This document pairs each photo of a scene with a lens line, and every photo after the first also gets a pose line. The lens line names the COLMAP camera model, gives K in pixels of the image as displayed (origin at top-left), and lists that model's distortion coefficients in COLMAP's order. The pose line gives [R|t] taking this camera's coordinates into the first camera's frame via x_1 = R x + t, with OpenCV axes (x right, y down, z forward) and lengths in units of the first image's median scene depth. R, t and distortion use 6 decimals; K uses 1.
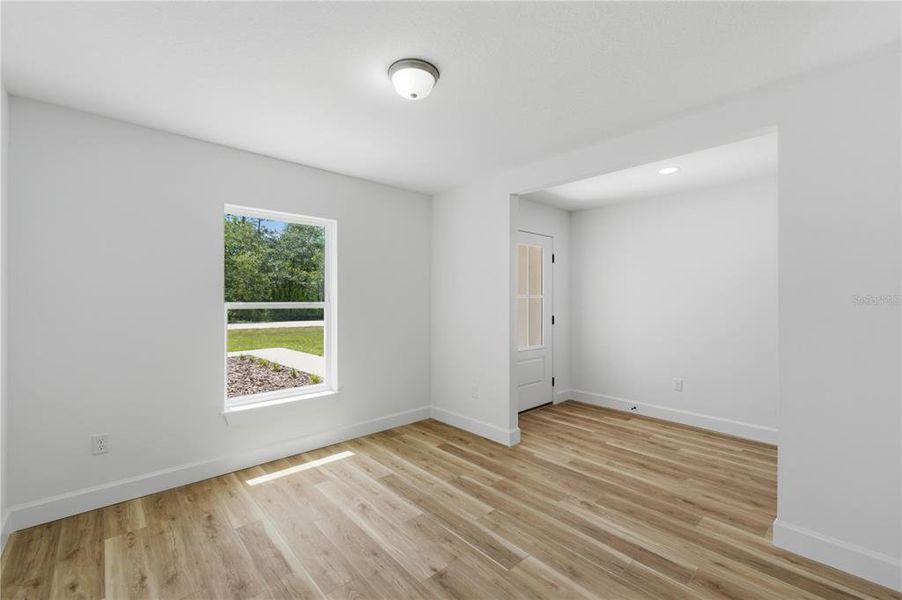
lens RADIAL K [[375.9, 0, 451.0], [0, 375.9, 300.0], [0, 0, 1]] dist [0.001646, 0.000273]
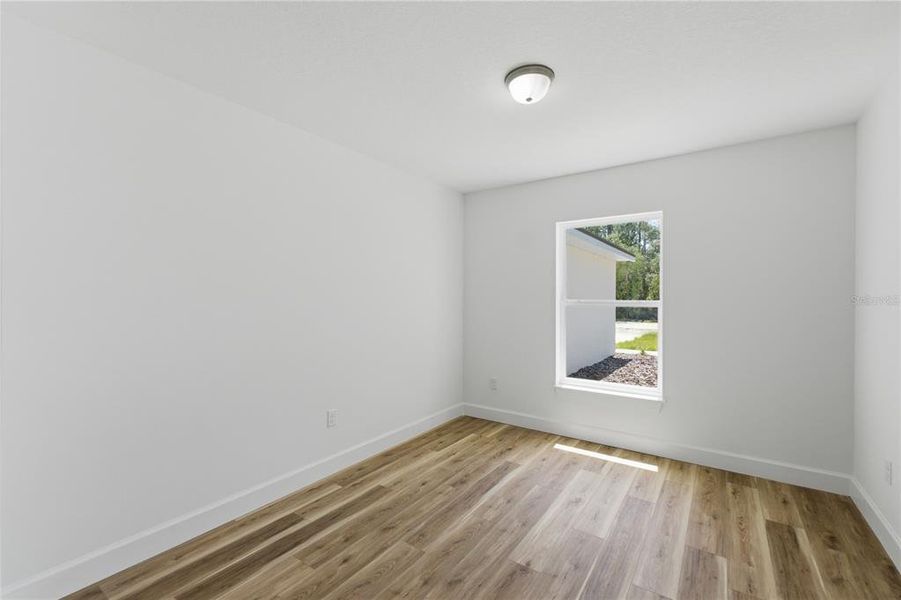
lens RADIAL K [[384.2, 0, 453.5], [0, 384.2, 298.3], [0, 0, 1]] dist [0.000116, 0.000135]
pose [[0.244791, 0.006370, -0.969555, 0.563125], [-0.016769, 0.999857, 0.002336, 0.010167], [0.969431, 0.015687, 0.244862, 0.348526]]
